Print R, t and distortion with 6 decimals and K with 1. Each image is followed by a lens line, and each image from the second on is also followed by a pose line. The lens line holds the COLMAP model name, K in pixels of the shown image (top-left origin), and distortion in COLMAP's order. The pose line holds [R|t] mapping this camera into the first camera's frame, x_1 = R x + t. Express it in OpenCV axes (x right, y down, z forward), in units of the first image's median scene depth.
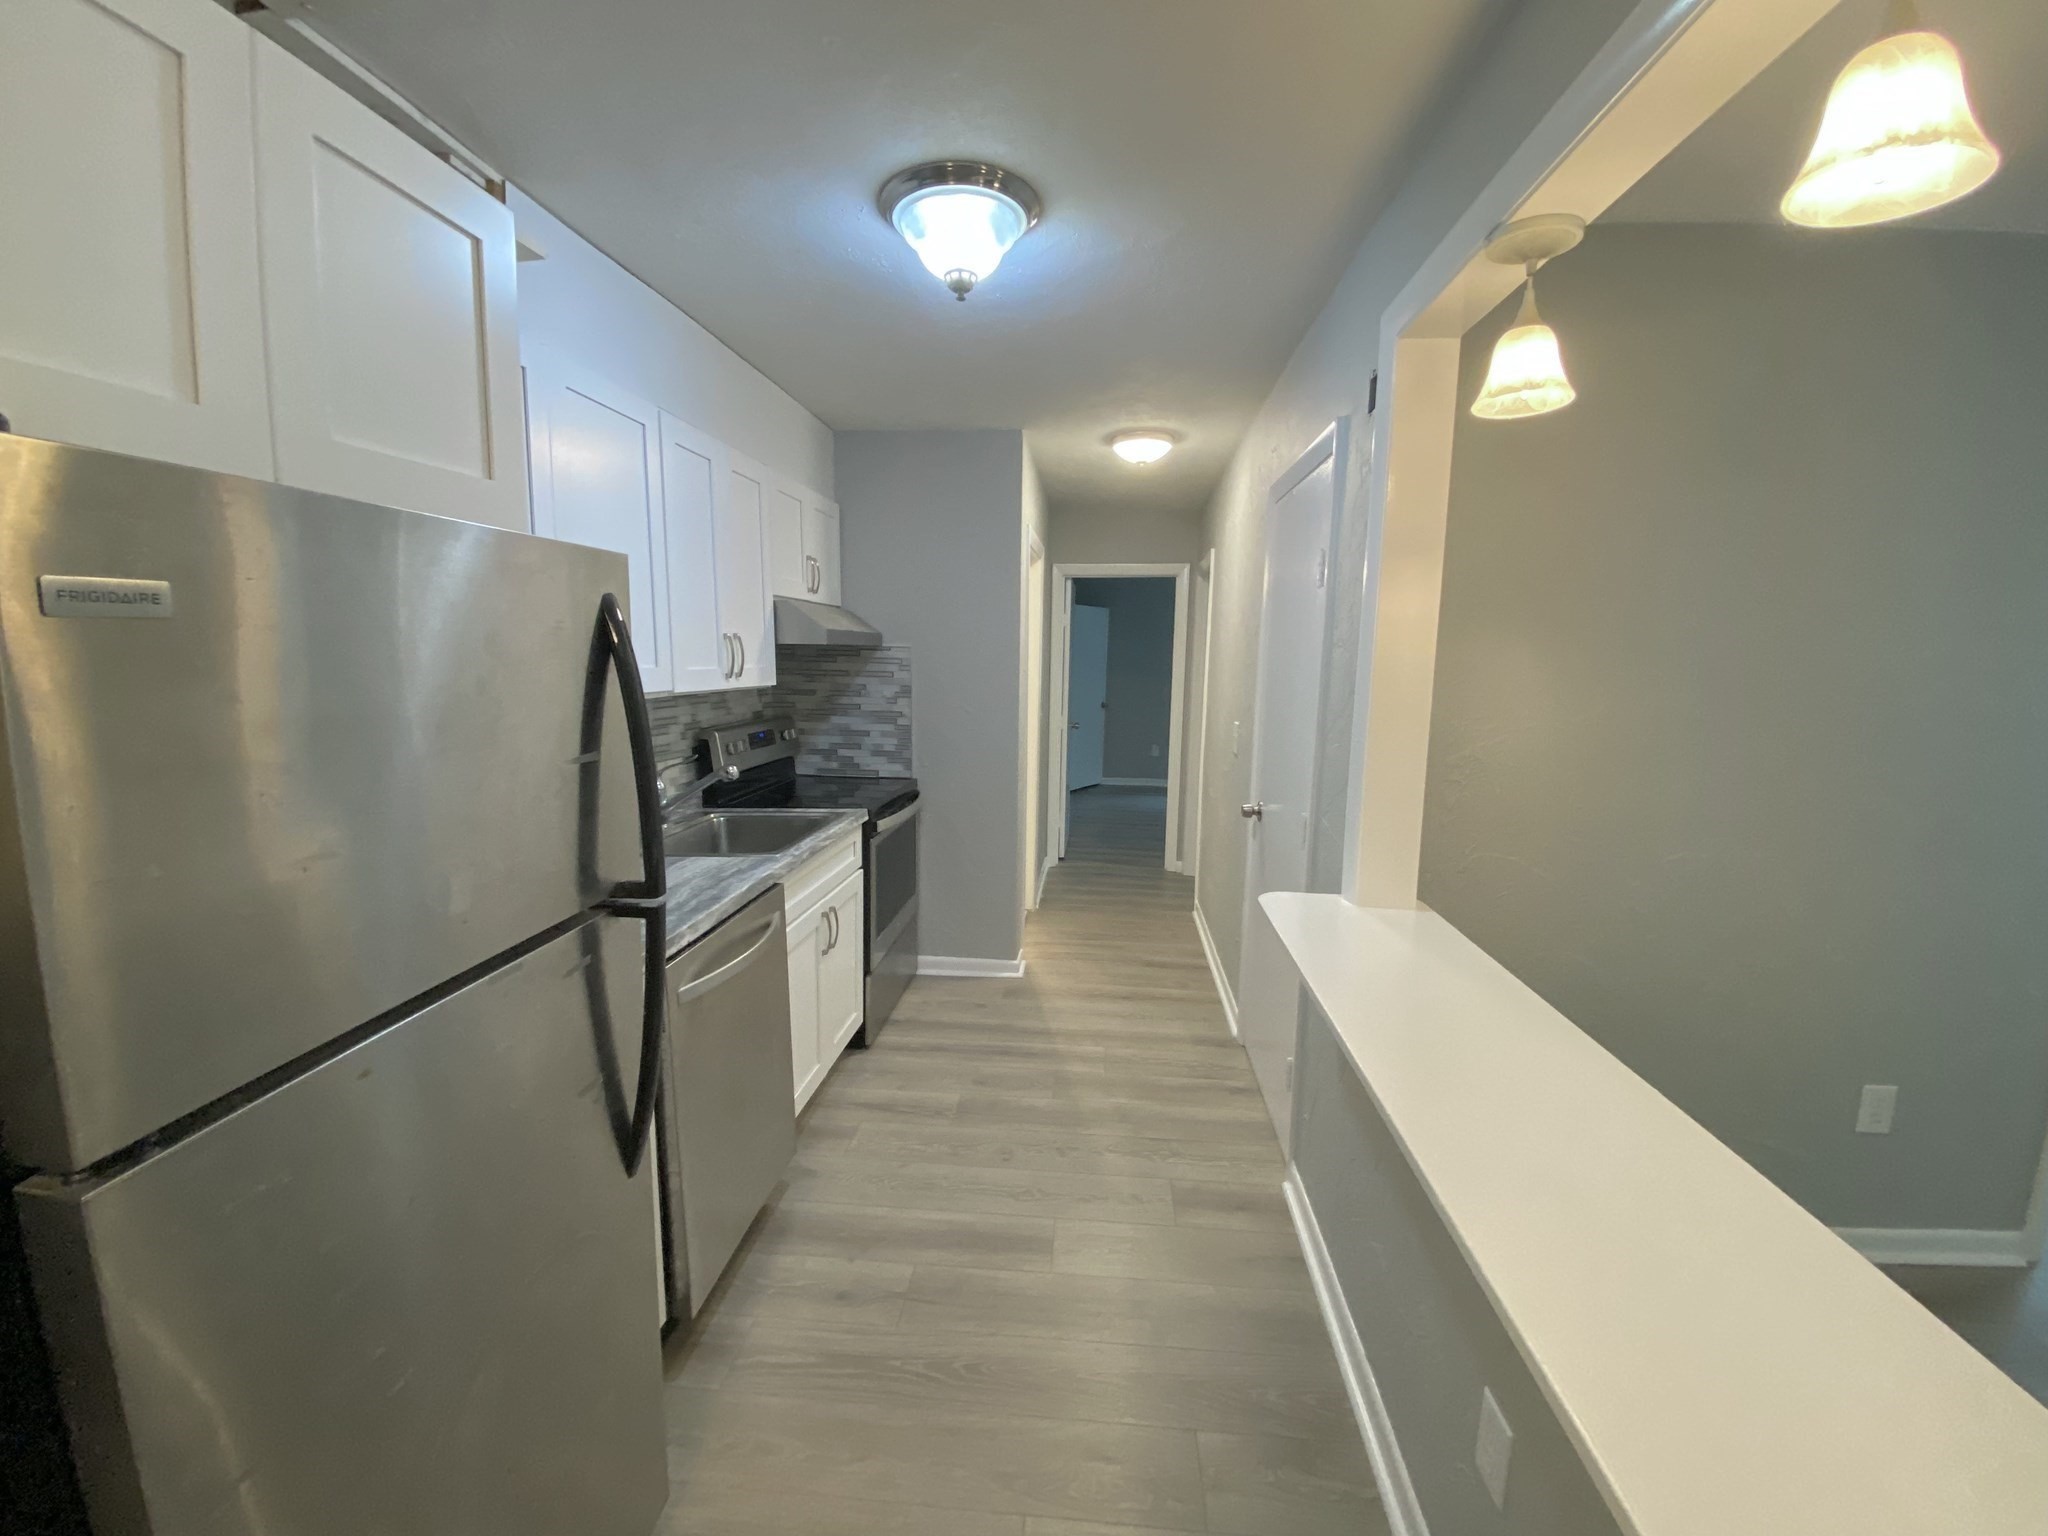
lens RADIAL K [[815.1, 0, 1024.0], [0, 815.1, 768.0], [0, 0, 1]] dist [0.002451, -0.010460]
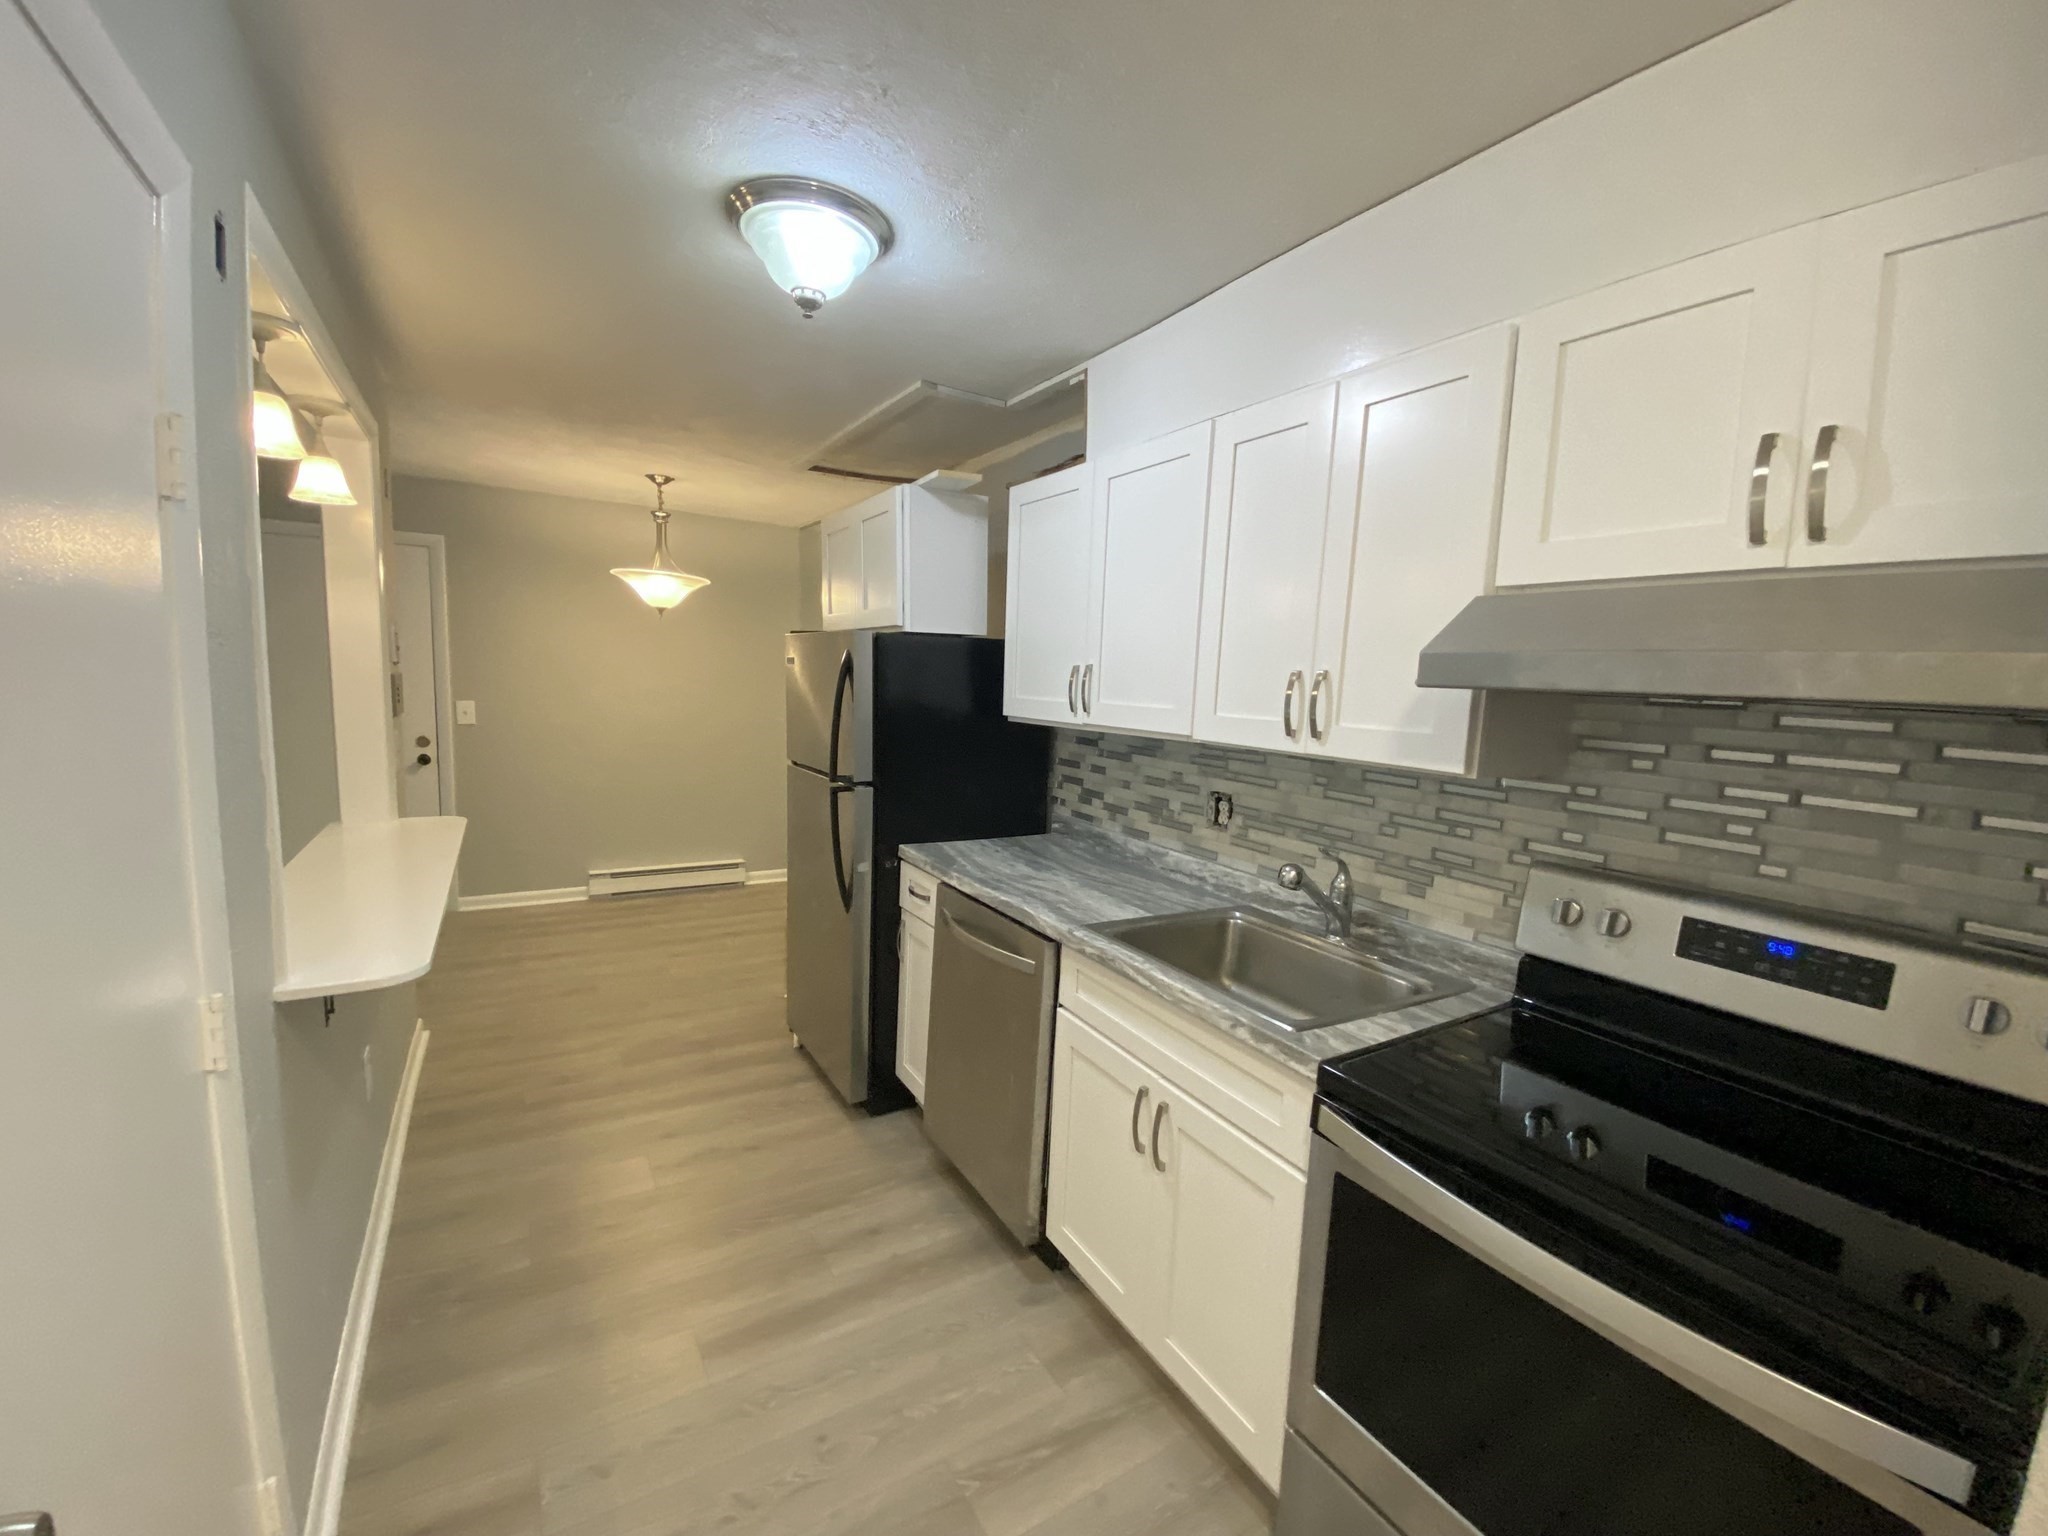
lens RADIAL K [[815.1, 0, 1024.0], [0, 815.1, 768.0], [0, 0, 1]] dist [0.002451, -0.010460]
pose [[-0.792863, 0.022923, -0.608969, 0.268935], [-0.140213, 0.965620, 0.218902, -0.241516], [0.593051, 0.258944, -0.762390, 1.673564]]
